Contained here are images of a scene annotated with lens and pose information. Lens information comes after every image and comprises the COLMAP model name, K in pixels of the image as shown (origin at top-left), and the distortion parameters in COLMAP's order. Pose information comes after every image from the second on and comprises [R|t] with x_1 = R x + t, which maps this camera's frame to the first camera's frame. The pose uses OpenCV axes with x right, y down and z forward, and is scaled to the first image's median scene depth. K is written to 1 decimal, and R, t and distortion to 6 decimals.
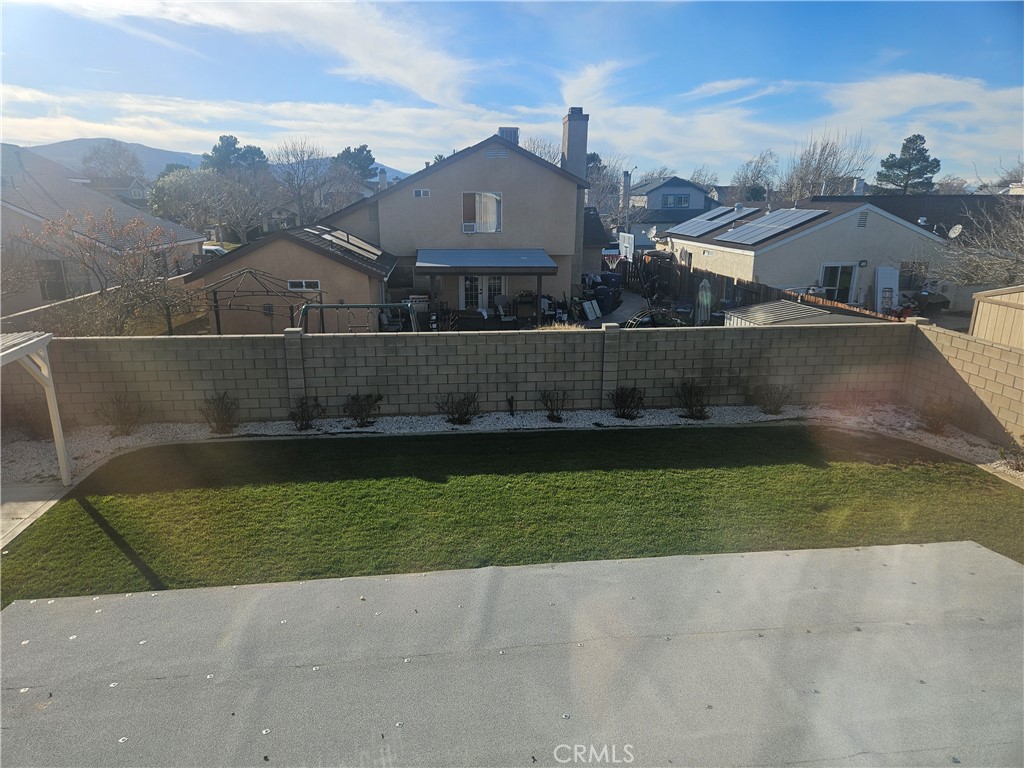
lens RADIAL K [[688.2, 0, 507.0], [0, 688.2, 390.5], [0, 0, 1]] dist [0.074965, -0.063807]
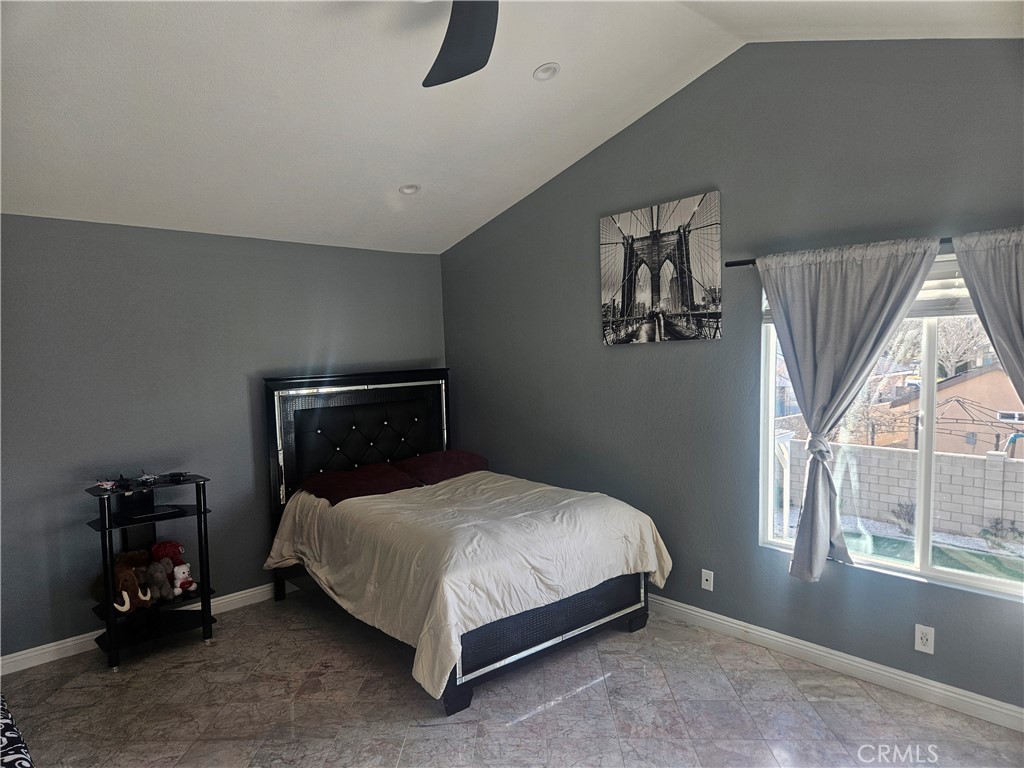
lens RADIAL K [[688.2, 0, 507.0], [0, 688.2, 390.5], [0, 0, 1]] dist [0.074965, -0.063807]
pose [[0.607957, 0.052968, -0.792201, 0.066423], [-0.200060, 0.975798, -0.088287, 0.052380], [0.768352, 0.212163, 0.603840, -0.195916]]
